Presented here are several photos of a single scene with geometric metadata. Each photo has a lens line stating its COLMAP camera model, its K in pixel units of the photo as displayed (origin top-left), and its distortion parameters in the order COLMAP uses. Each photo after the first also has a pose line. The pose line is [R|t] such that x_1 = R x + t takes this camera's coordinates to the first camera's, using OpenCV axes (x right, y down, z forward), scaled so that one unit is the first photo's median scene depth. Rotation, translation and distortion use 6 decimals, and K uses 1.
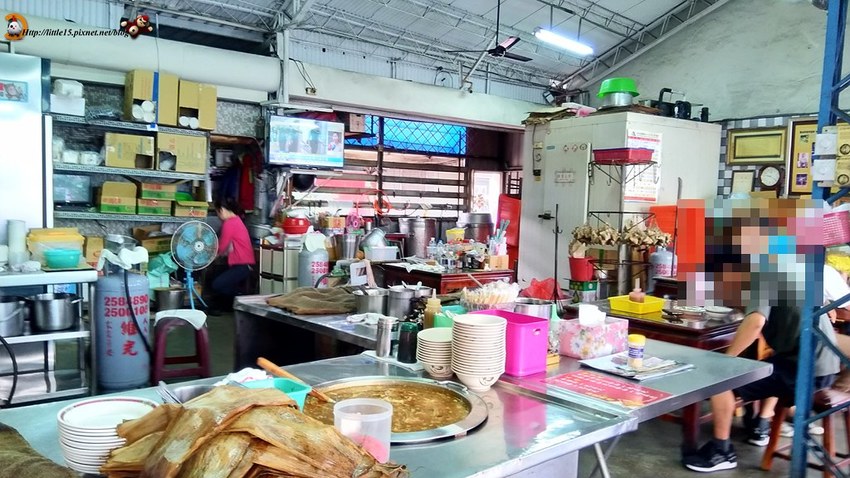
lens RADIAL K [[688.8, 0, 423.2], [0, 688.8, 242.7], [0, 0, 1]] dist [0.033492, -0.078203]
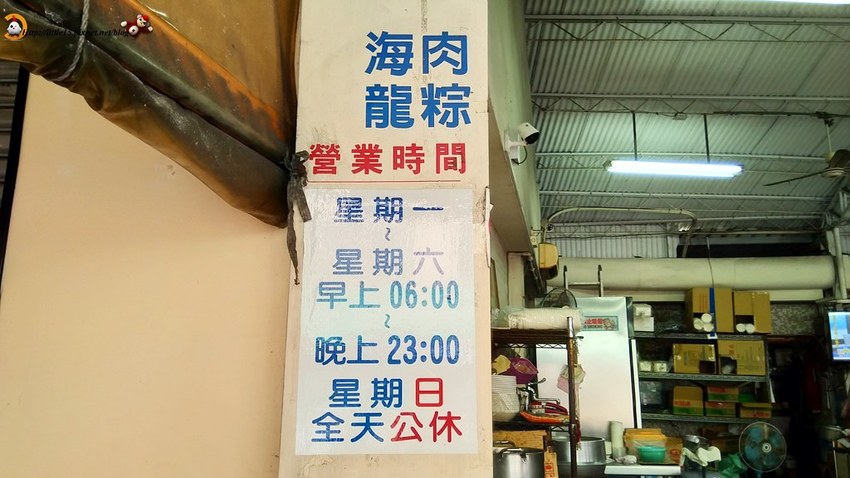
lens RADIAL K [[688.8, 0, 416.8], [0, 688.8, 244.5], [0, 0, 1]] dist [0.033492, -0.078203]
pose [[0.722583, -0.162310, -0.671959, 0.039308], [-0.028789, 0.964136, -0.263843, -0.000170], [0.690685, 0.209993, 0.691995, -0.136757]]
